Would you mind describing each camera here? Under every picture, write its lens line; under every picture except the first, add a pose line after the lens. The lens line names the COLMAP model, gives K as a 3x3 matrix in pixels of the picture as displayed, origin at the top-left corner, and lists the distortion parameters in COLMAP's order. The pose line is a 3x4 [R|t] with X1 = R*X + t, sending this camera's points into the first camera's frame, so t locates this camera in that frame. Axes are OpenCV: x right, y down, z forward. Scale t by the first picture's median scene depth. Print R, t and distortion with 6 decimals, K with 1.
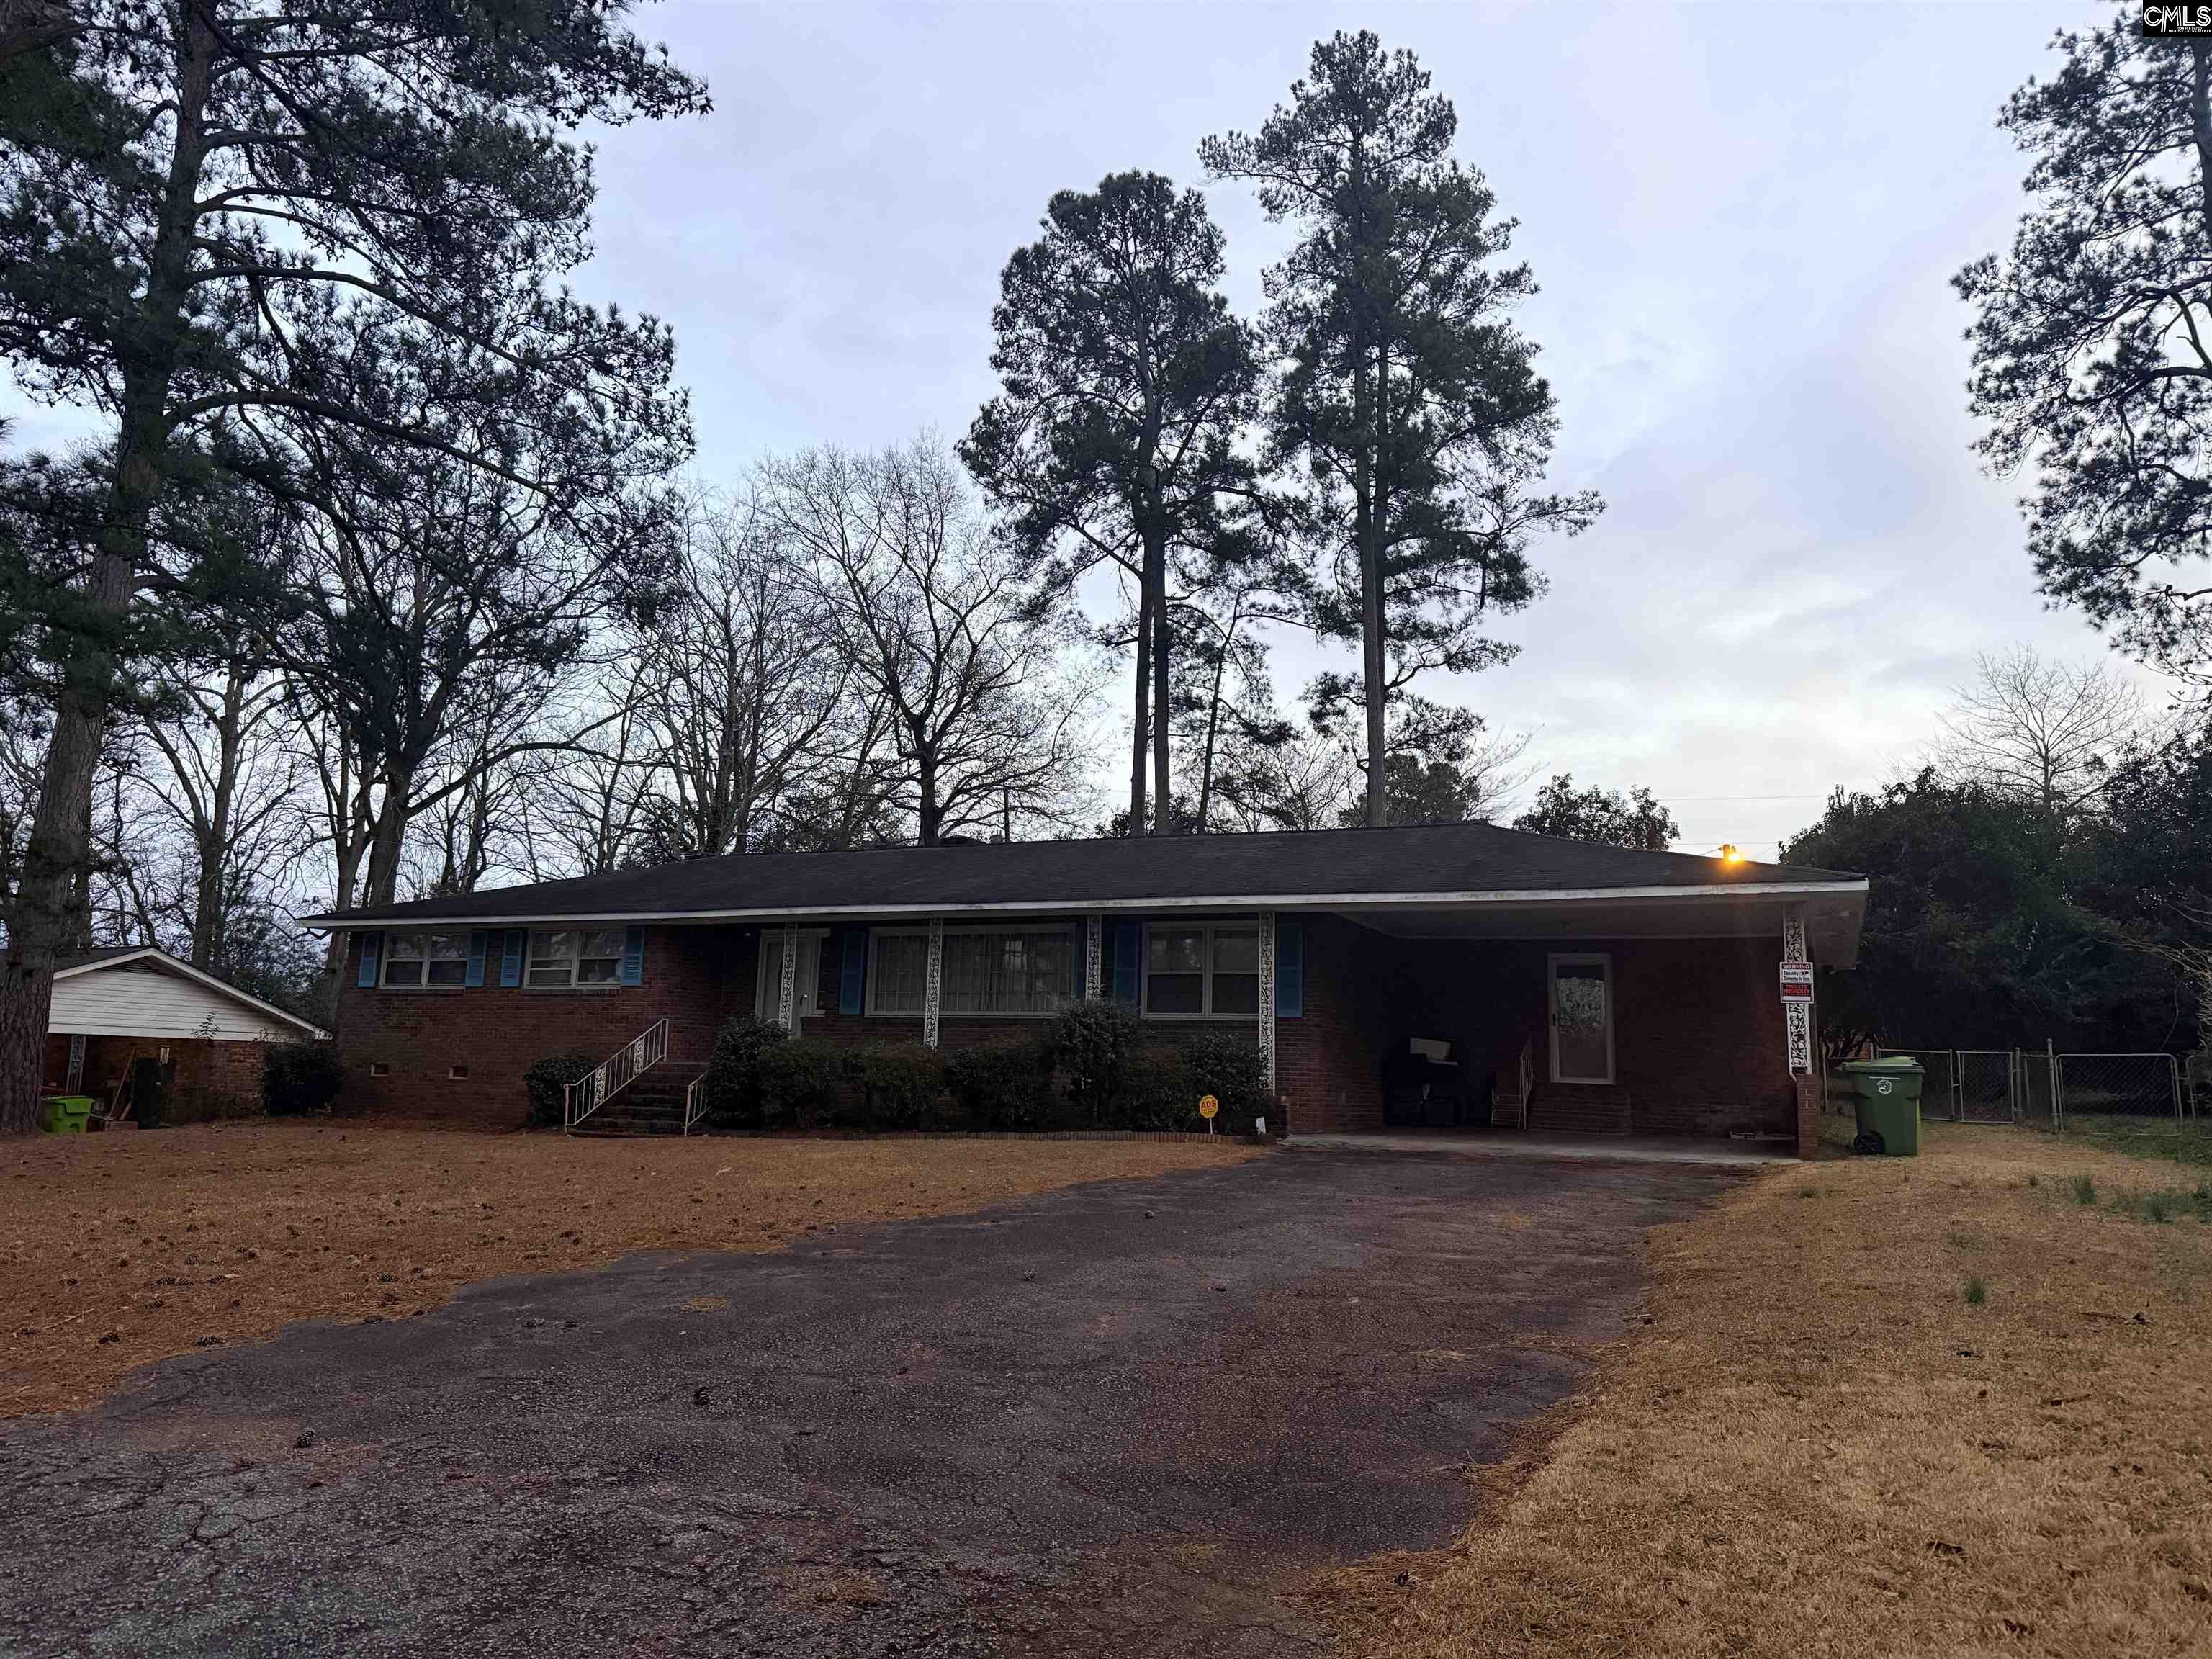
lens RADIAL K [[1602.4, 0, 1090.5], [0, 1602.4, 832.3], [0, 0, 1]] dist [0.040612, -0.035615]
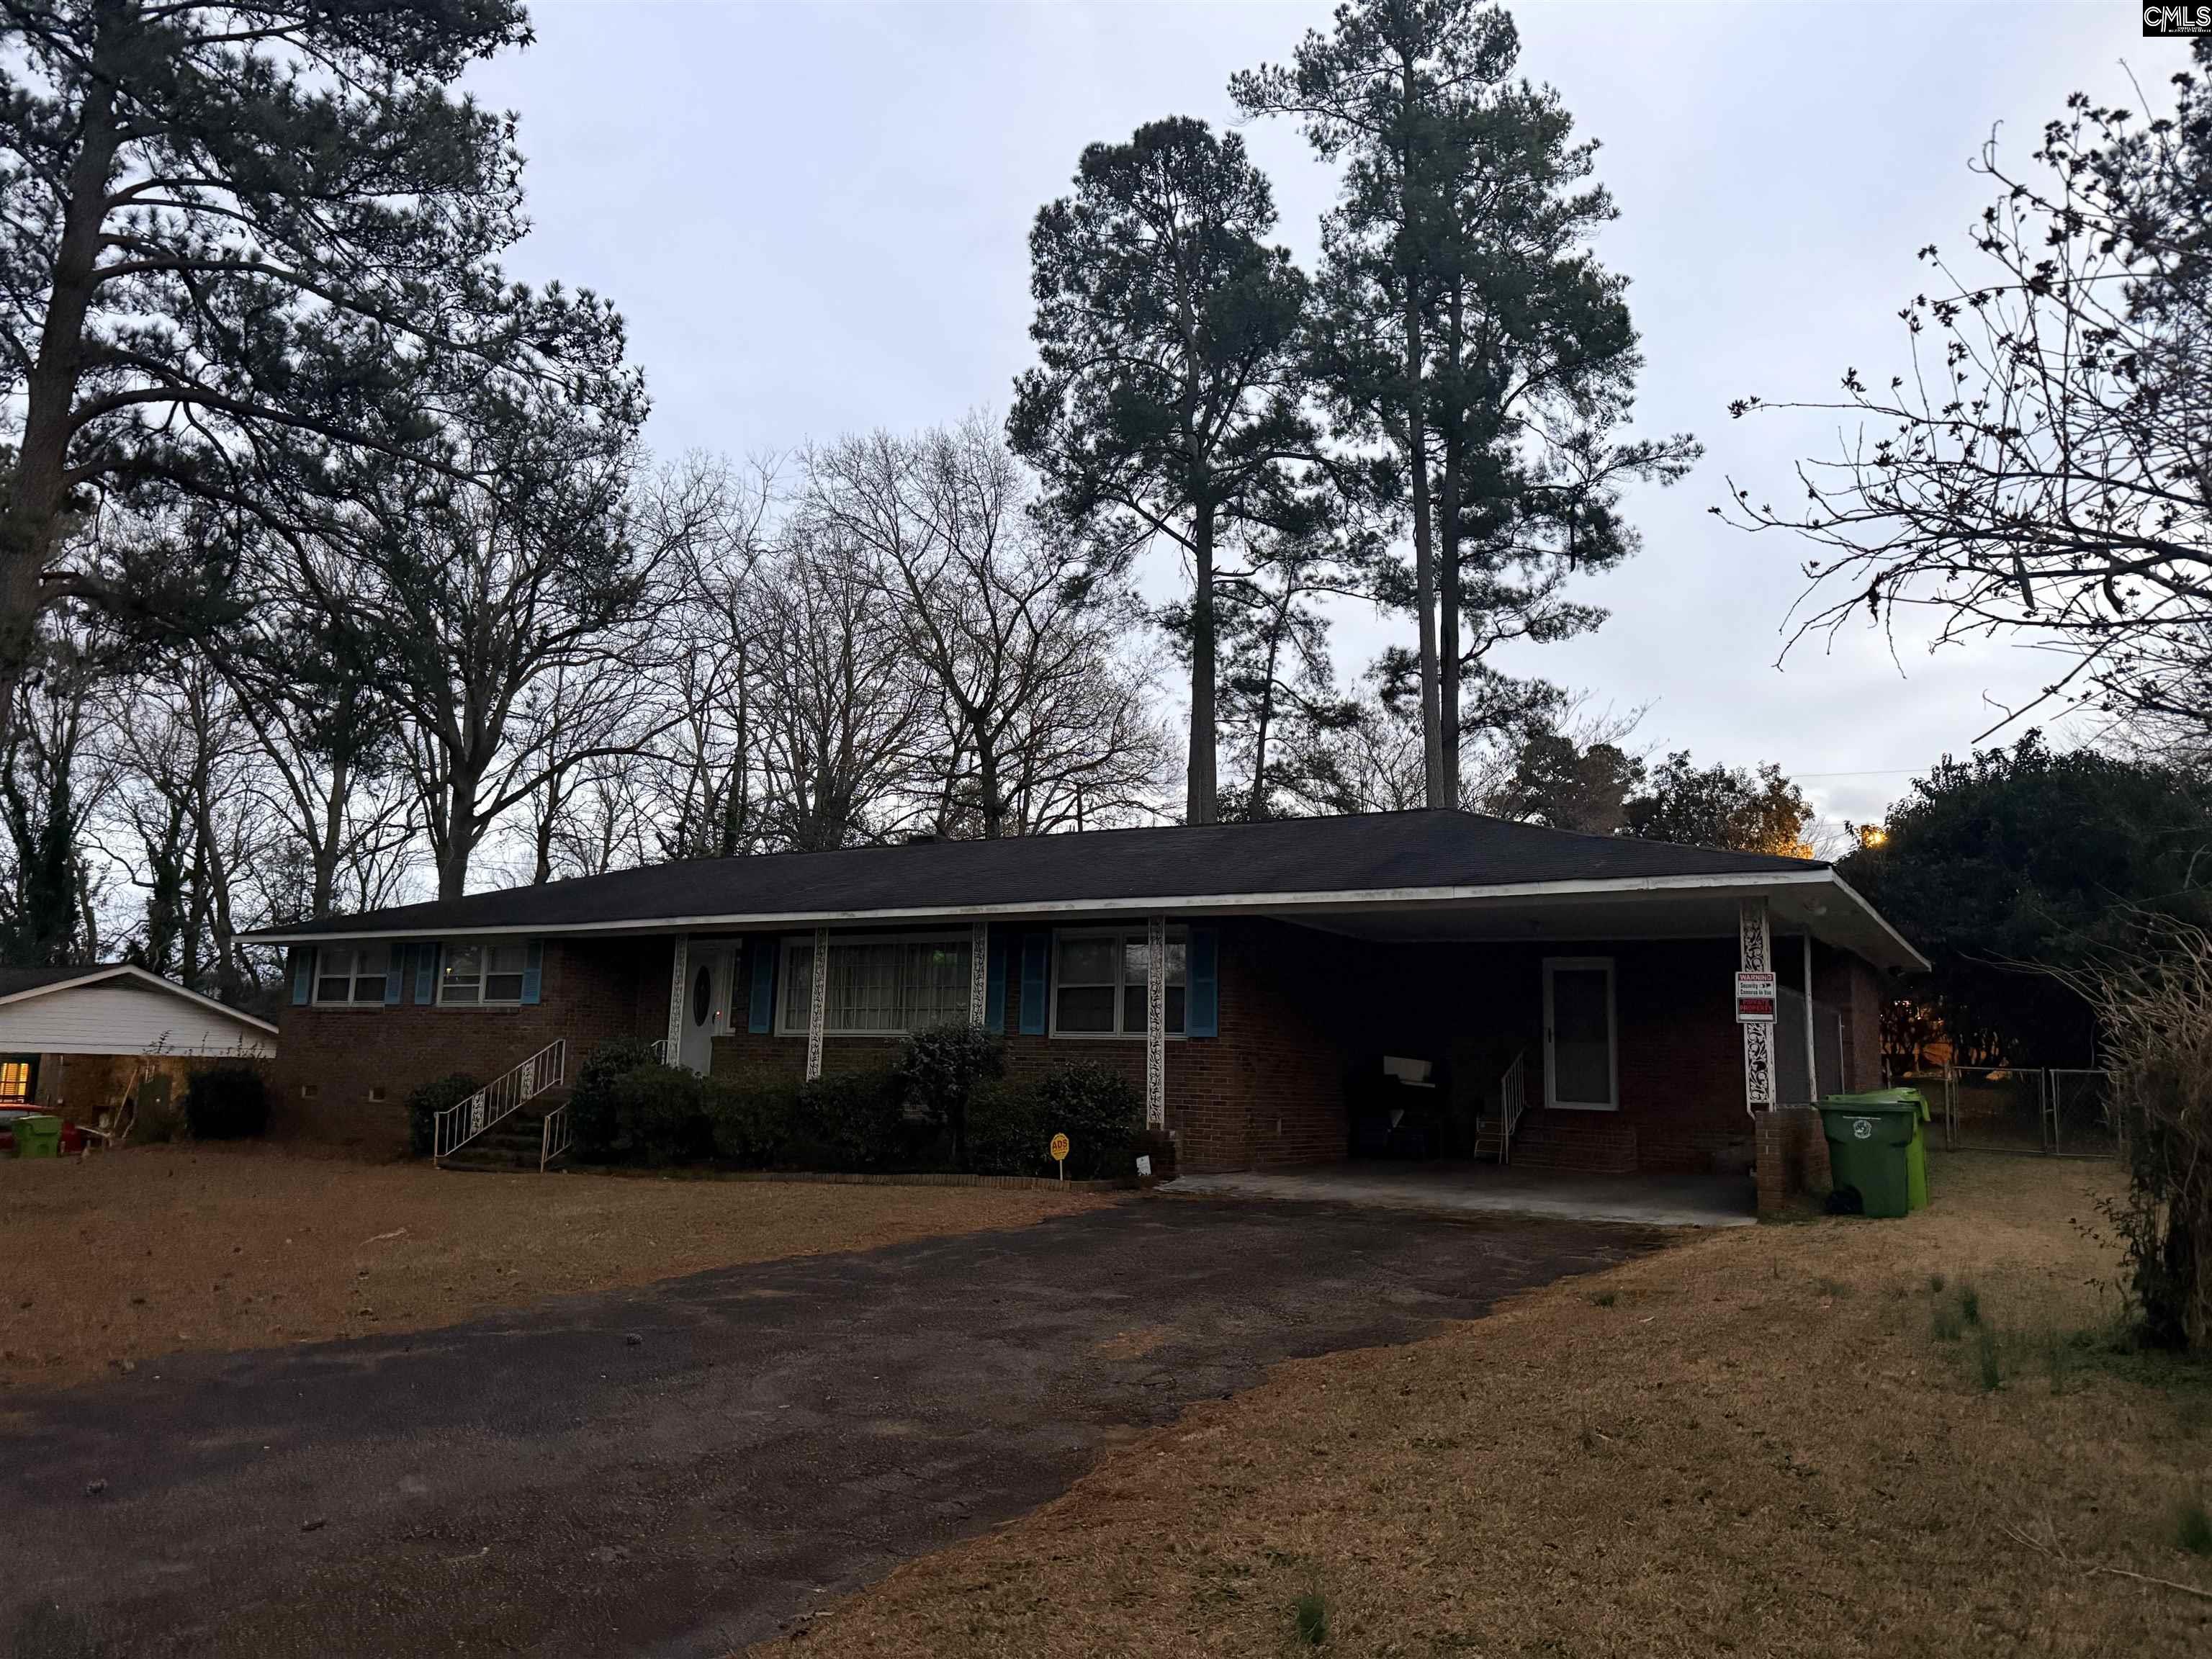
lens RADIAL K [[1602.4, 0, 1093.2], [0, 1602.4, 824.0], [0, 0, 1]] dist [0.040612, -0.035615]
pose [[0.992228, -0.021417, -0.122577, 0.100450], [0.021186, 0.999770, -0.003192, 0.000991], [0.122617, 0.000571, 0.992454, 0.076753]]
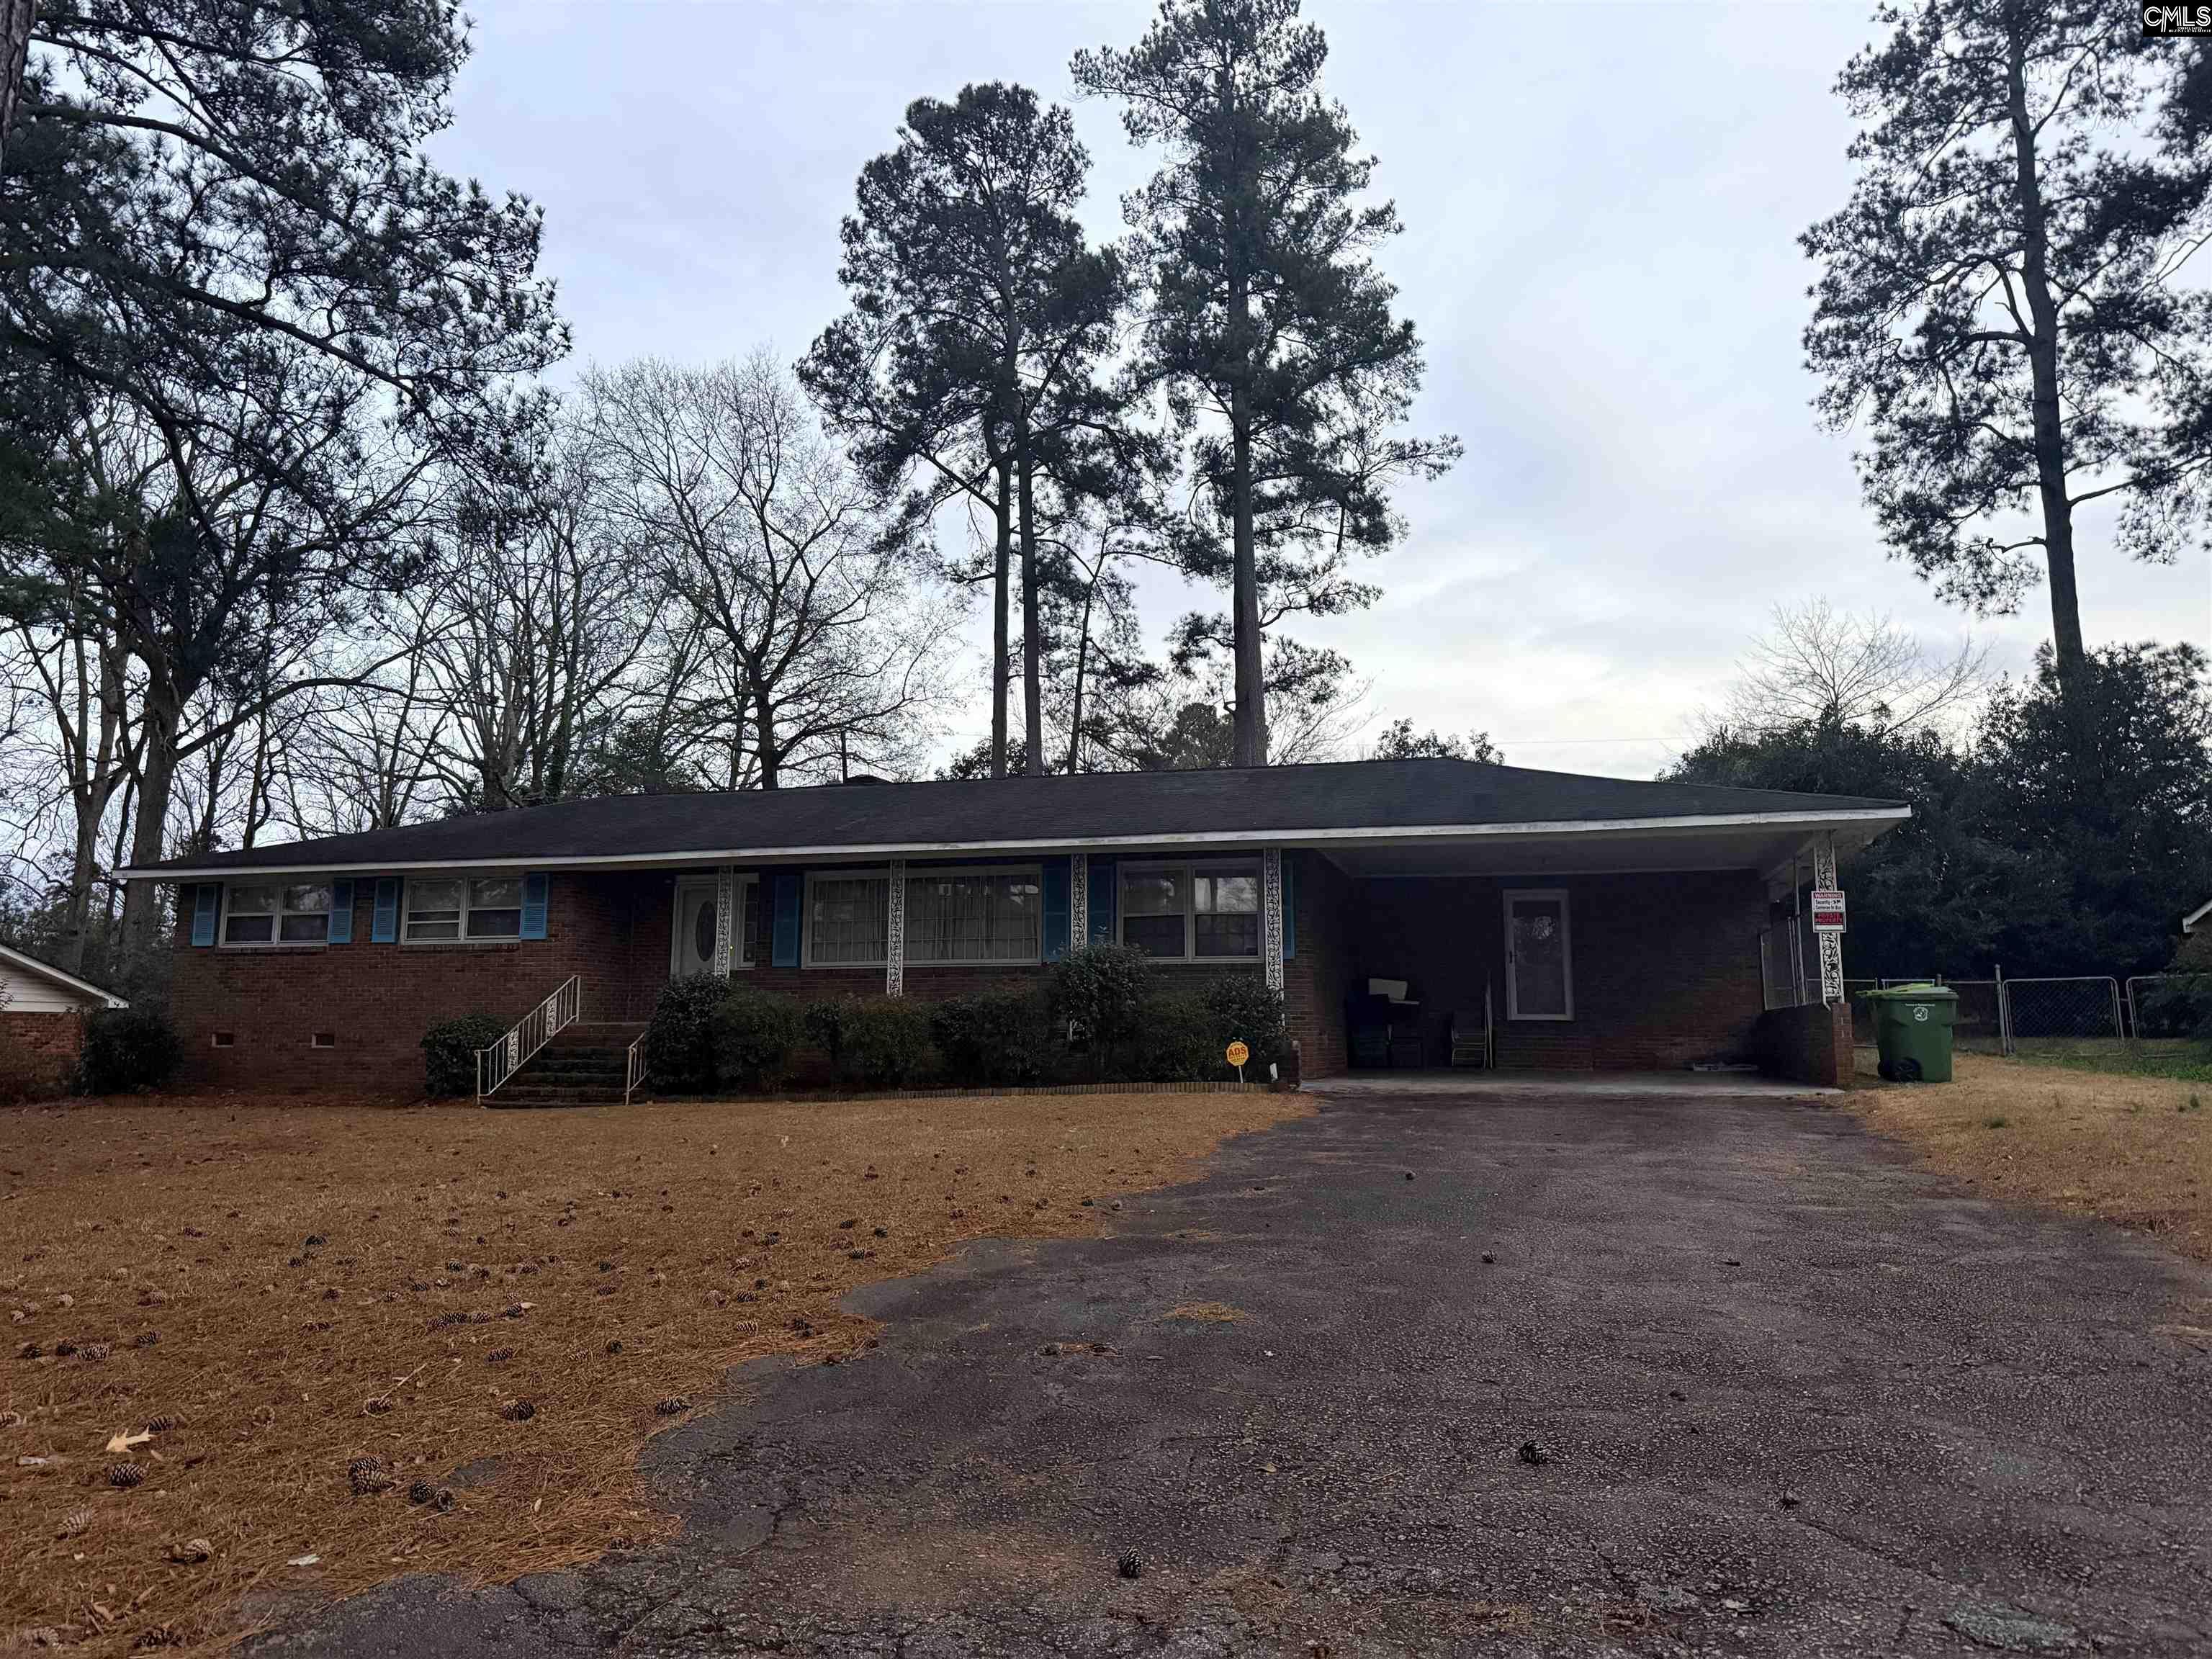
lens RADIAL K [[1602.4, 0, 1087.1], [0, 1602.4, 816.7], [0, 0, 1]] dist [0.040612, -0.035615]
pose [[0.987985, -0.005517, 0.154449, -0.079016], [0.002523, 0.999805, 0.019569, 0.006822], [-0.154526, -0.018944, 0.987807, 0.044238]]
